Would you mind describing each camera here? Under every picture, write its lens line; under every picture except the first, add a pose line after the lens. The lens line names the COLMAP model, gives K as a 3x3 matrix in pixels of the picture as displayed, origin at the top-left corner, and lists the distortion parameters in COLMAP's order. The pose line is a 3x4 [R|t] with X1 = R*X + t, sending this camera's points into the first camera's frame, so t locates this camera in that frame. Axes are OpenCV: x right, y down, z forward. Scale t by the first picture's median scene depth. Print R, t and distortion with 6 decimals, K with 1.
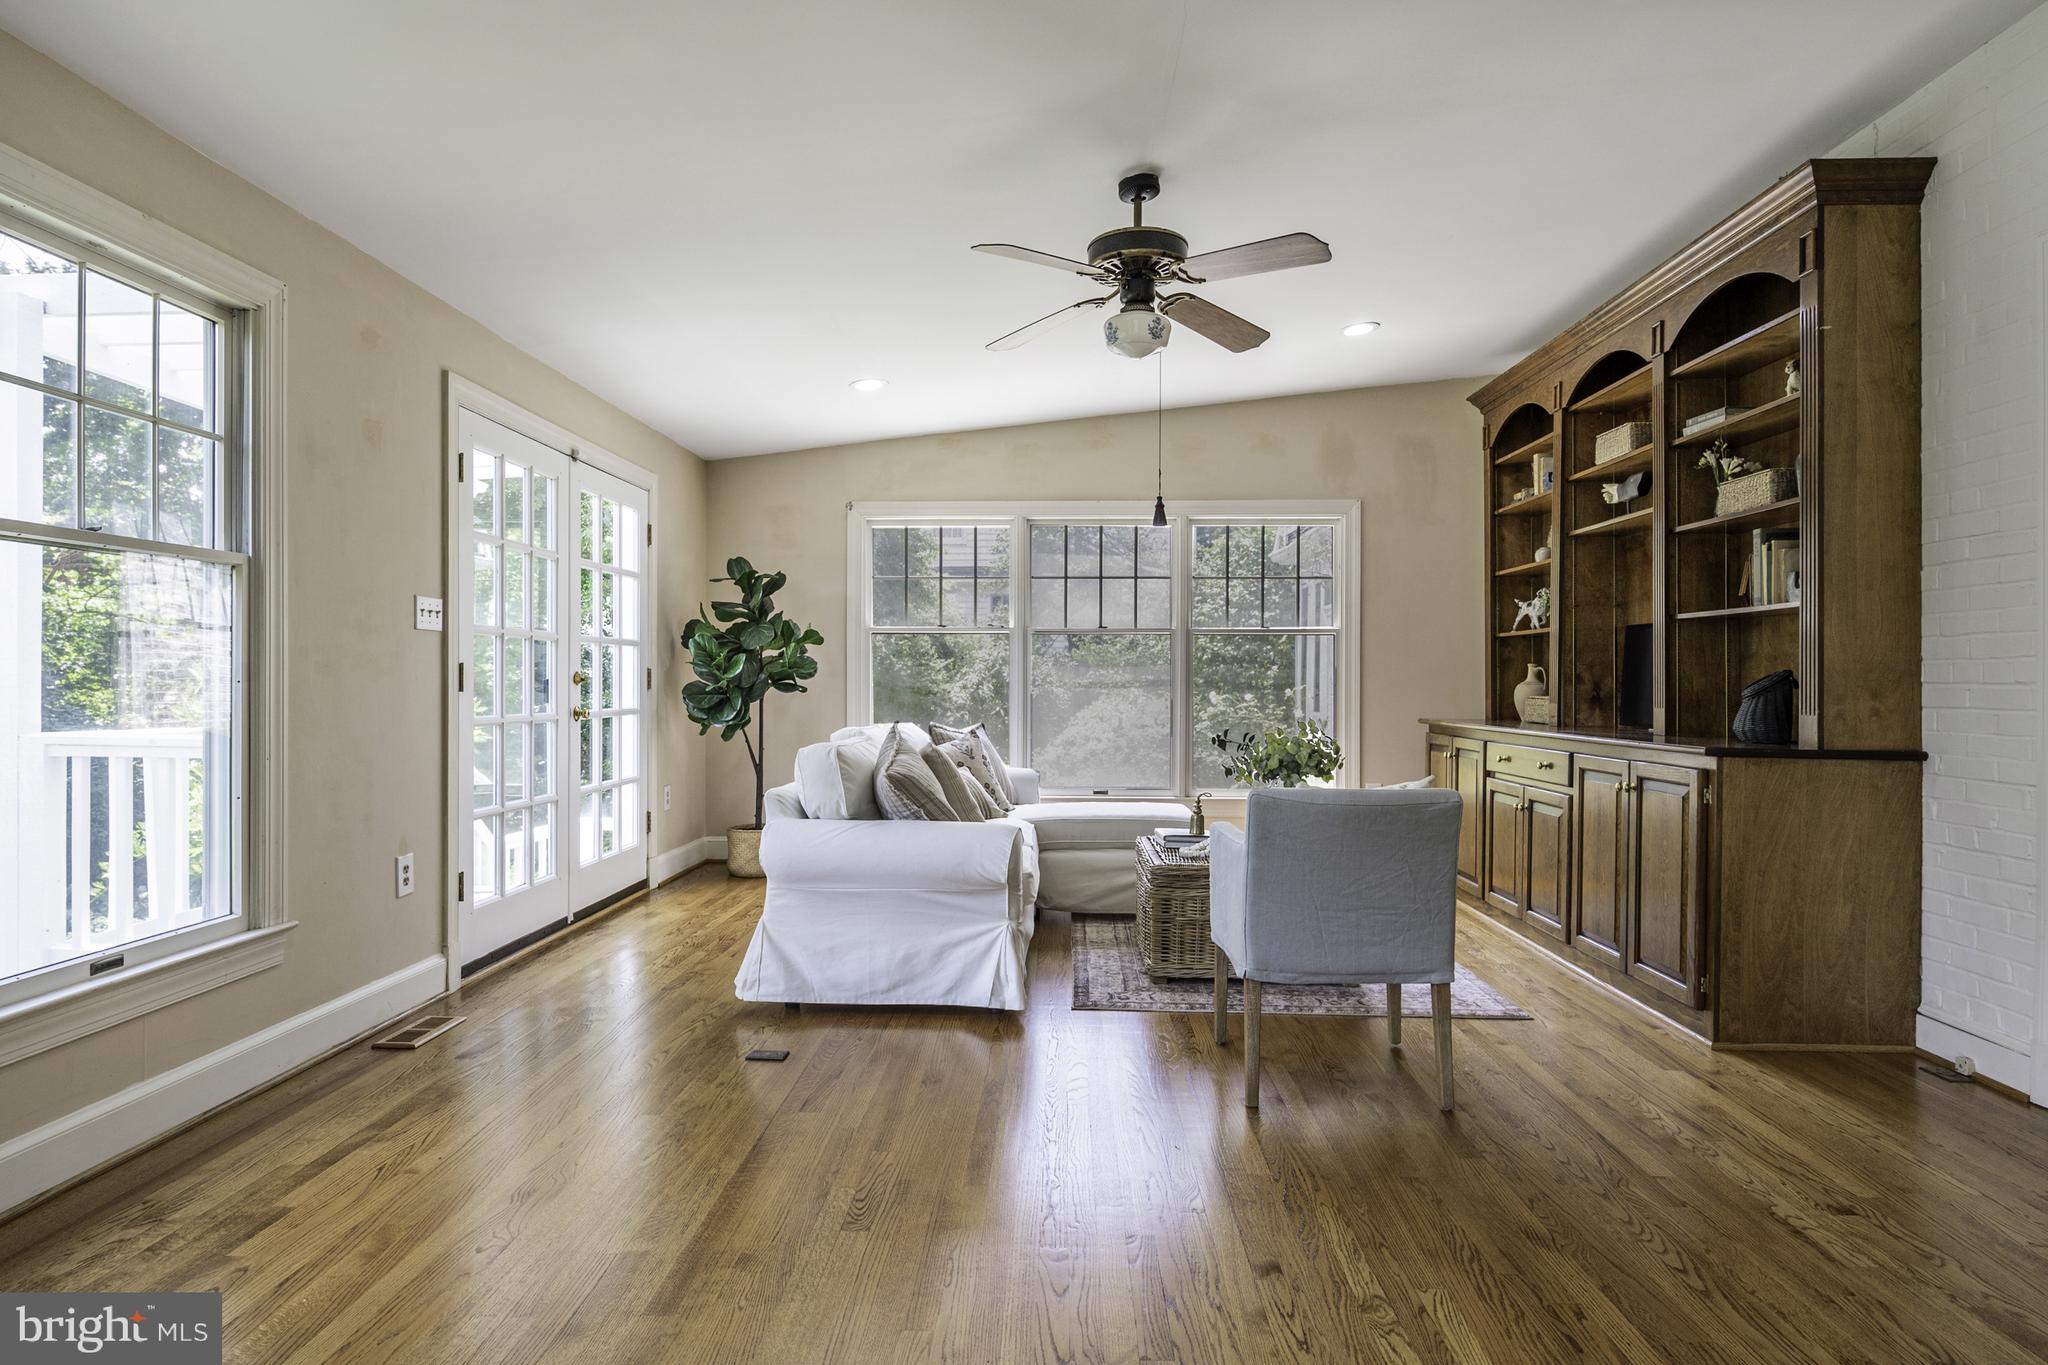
lens RADIAL K [[1133.7, 0, 1024.0], [0, 1133.7, 682.5], [0, 0, 1]] dist [-0.003548, -0.000895]
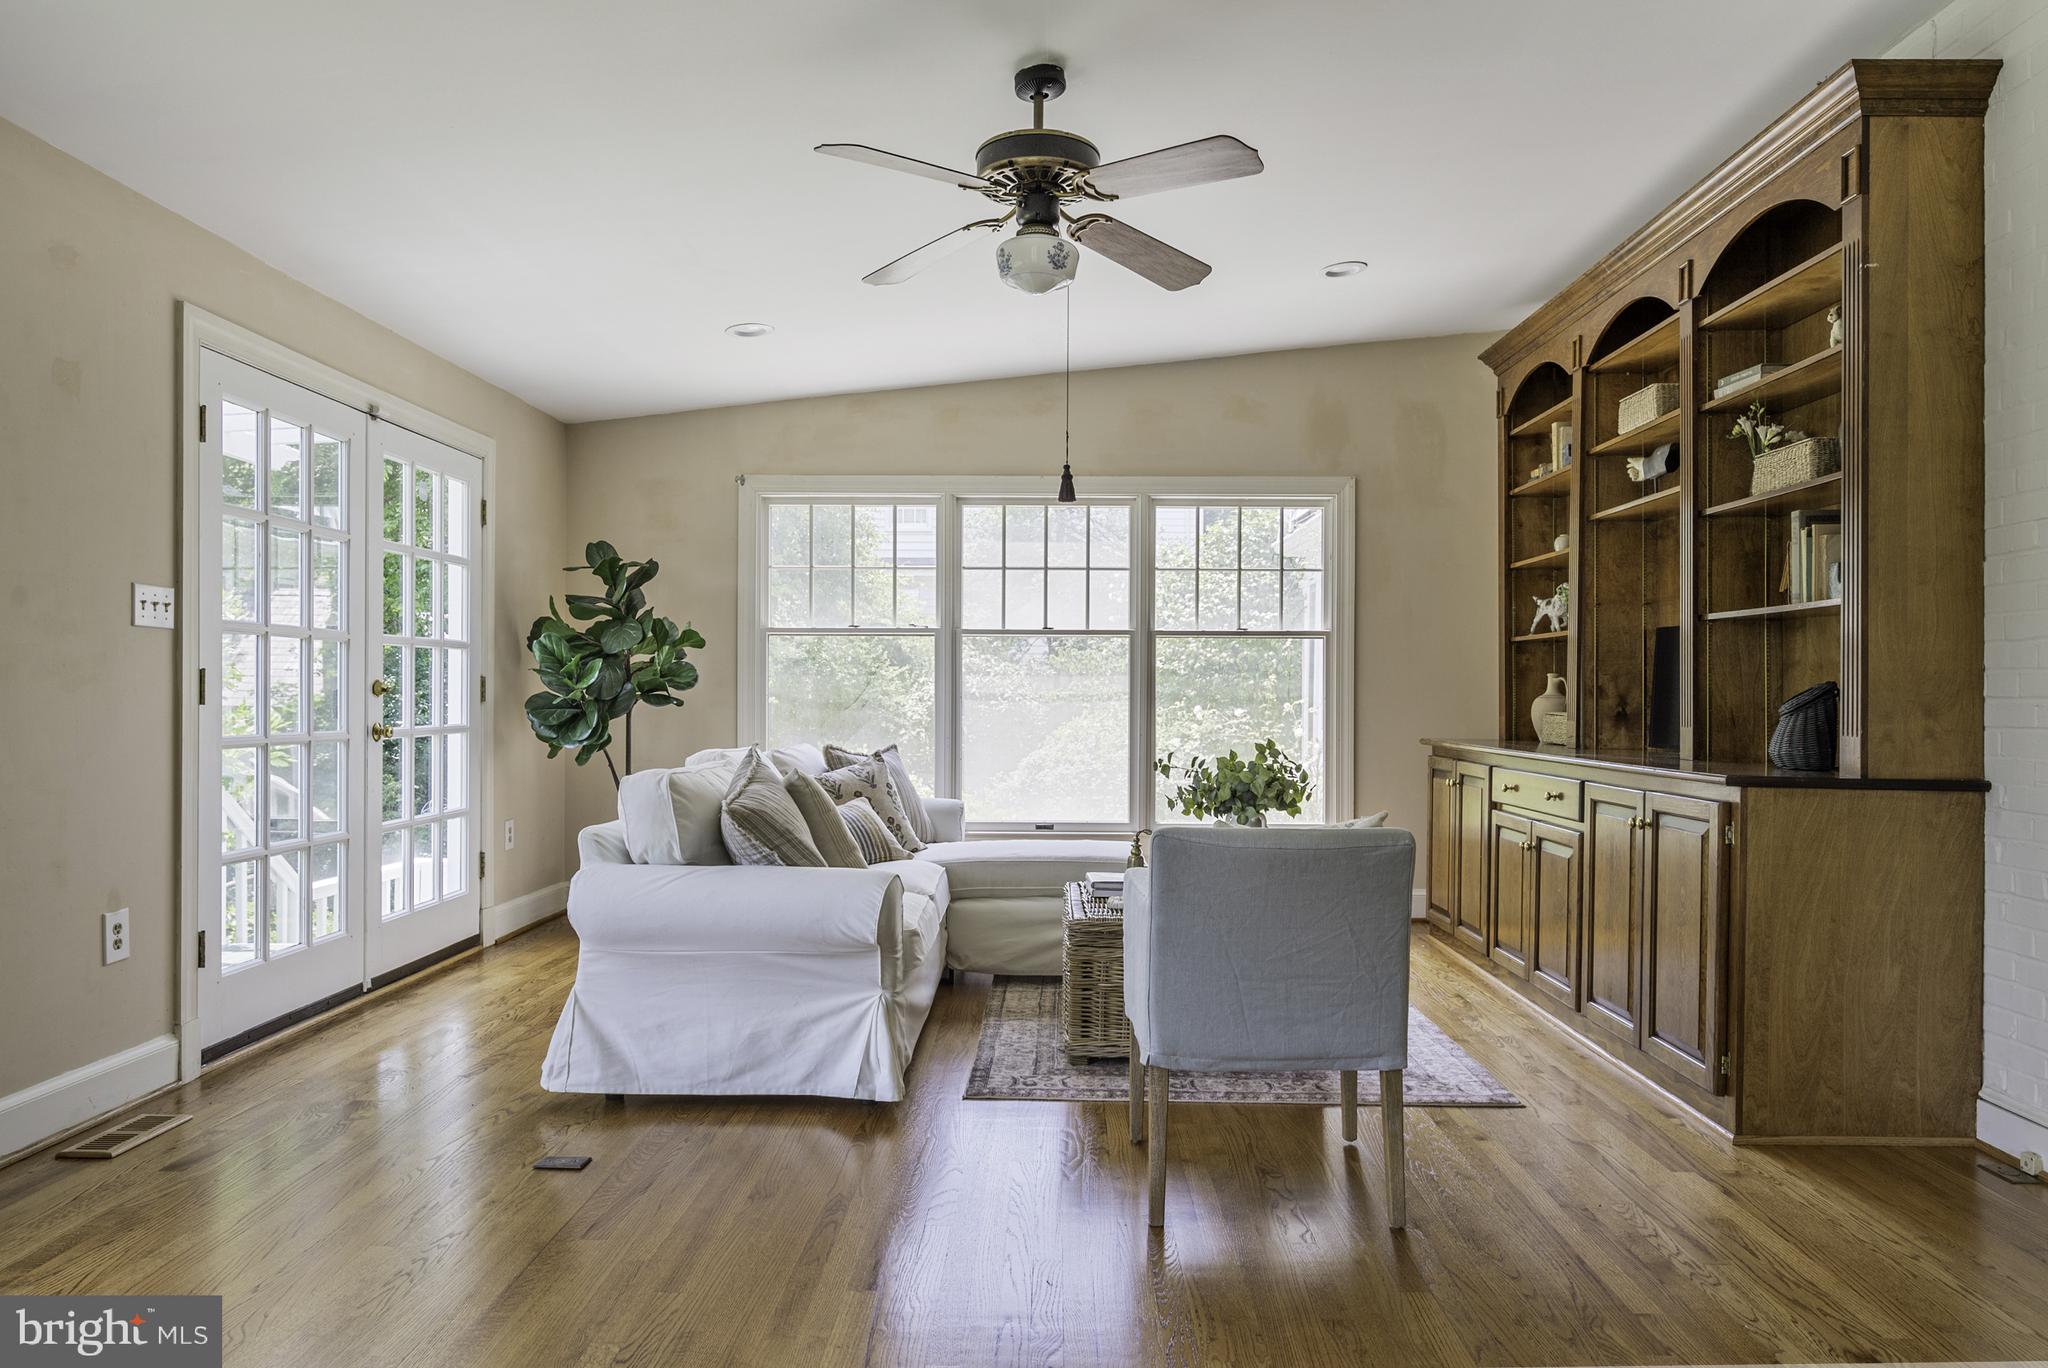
lens RADIAL K [[1322.9, 0, 1056.8], [0, 1322.9, 694.2], [0, 0, 1]] dist [-0.004364, -0.000611]
pose [[0.999449, 0.002086, 0.033120, 0.076309], [-0.002081, 0.999998, -0.000191, -0.000330], [-0.033120, 0.000122, 0.999451, 0.053464]]
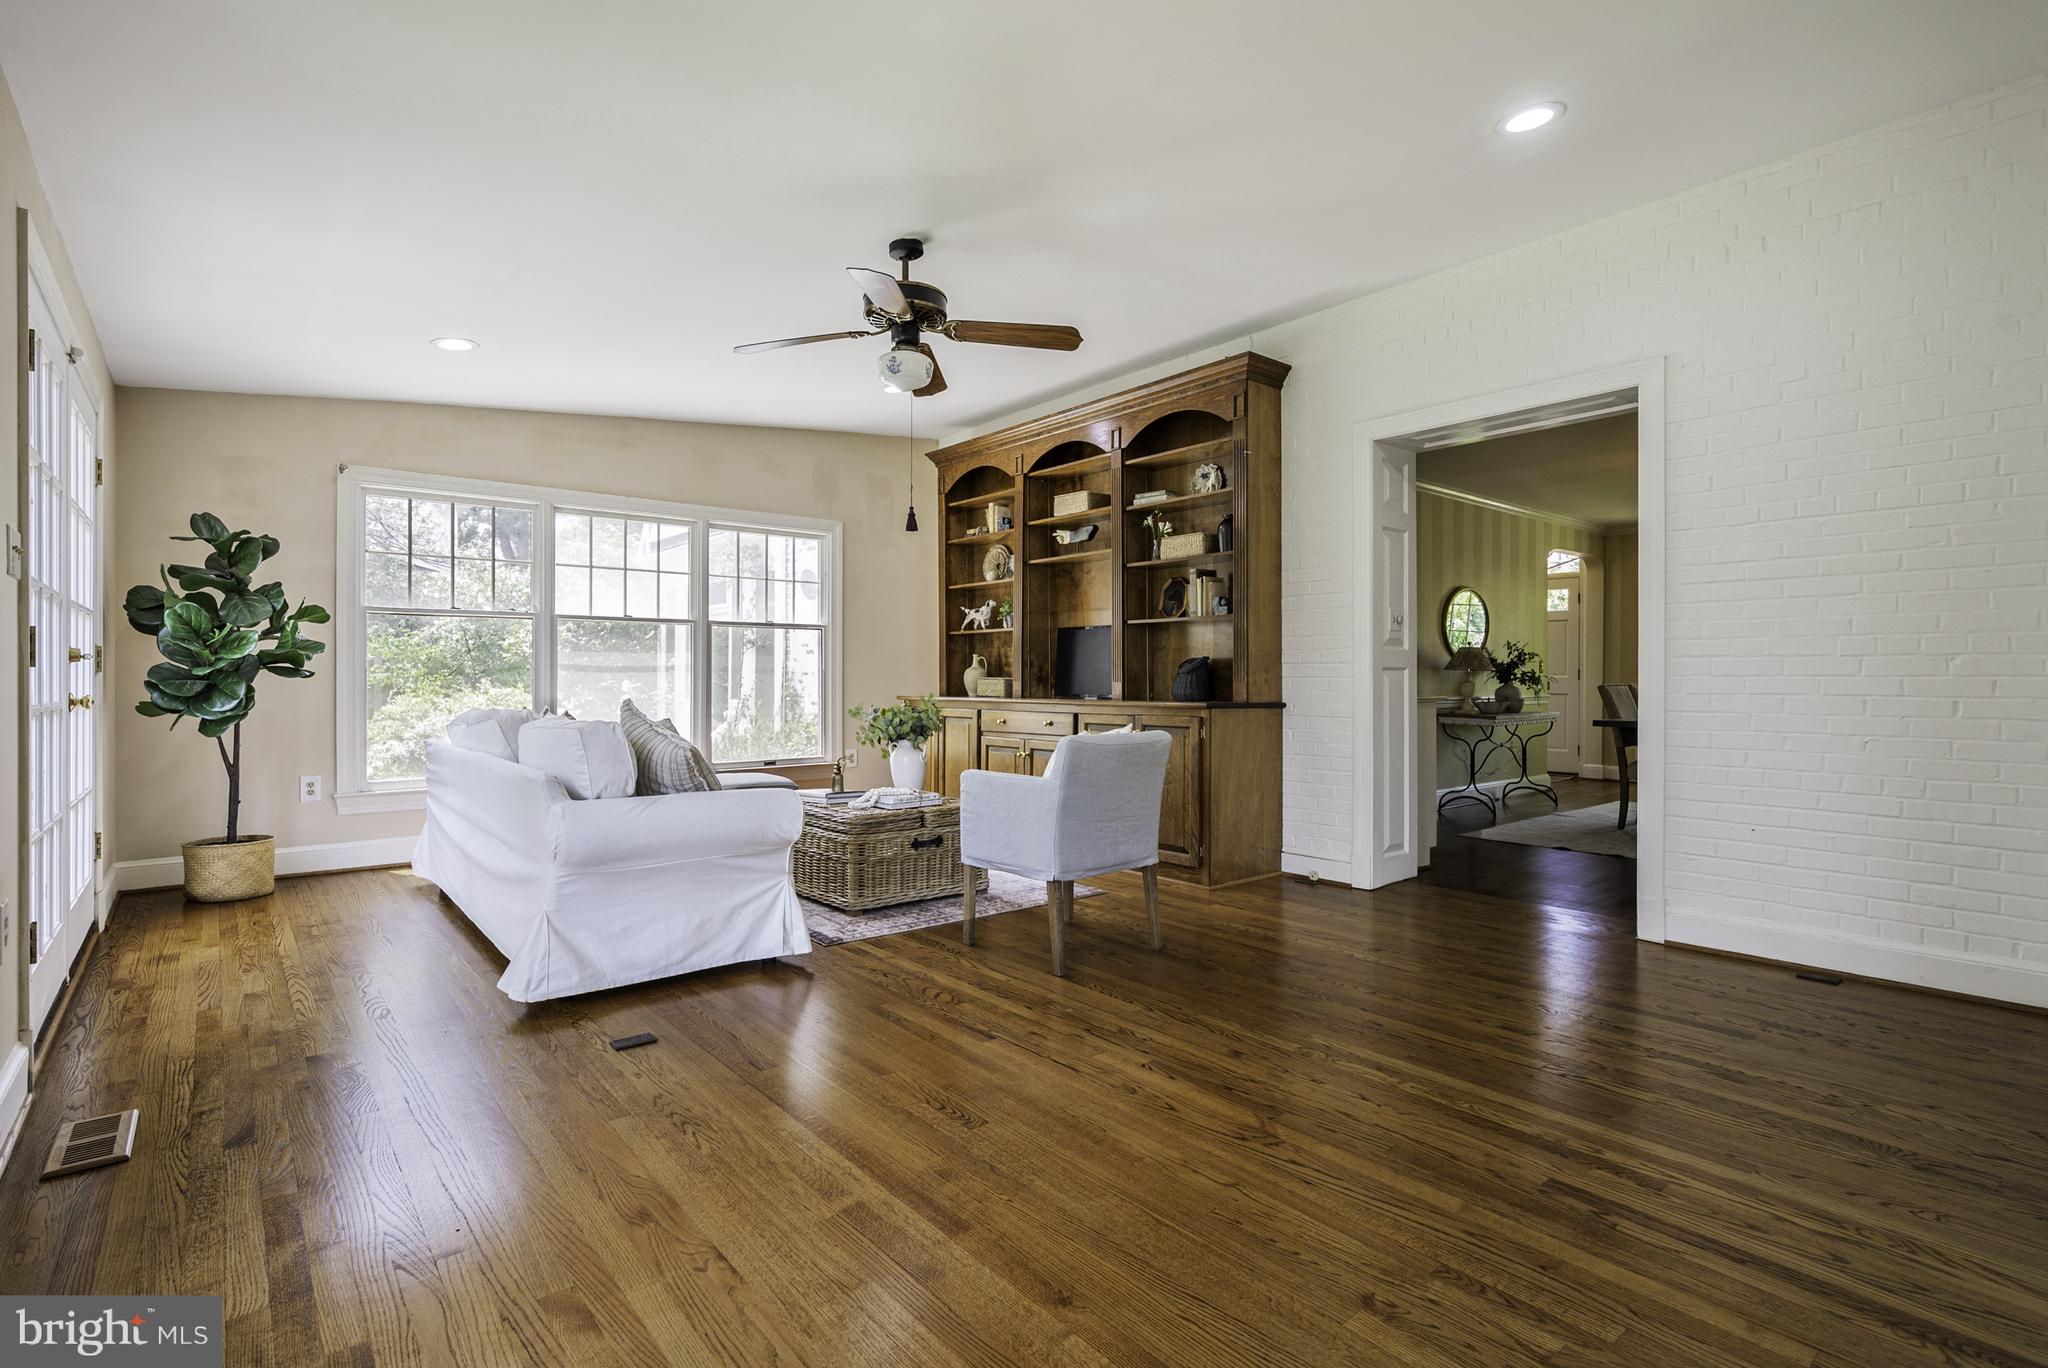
lens RADIAL K [[964.9, 0, 1013.1], [0, 964.9, 678.3], [0, 0, 1]] dist [0.001466, -0.000202]
pose [[0.744417, -0.003972, 0.667703, -0.459360], [0.004523, 0.999989, 0.000905, 0.017775], [-0.667699, 0.002346, 0.744427, 0.147572]]
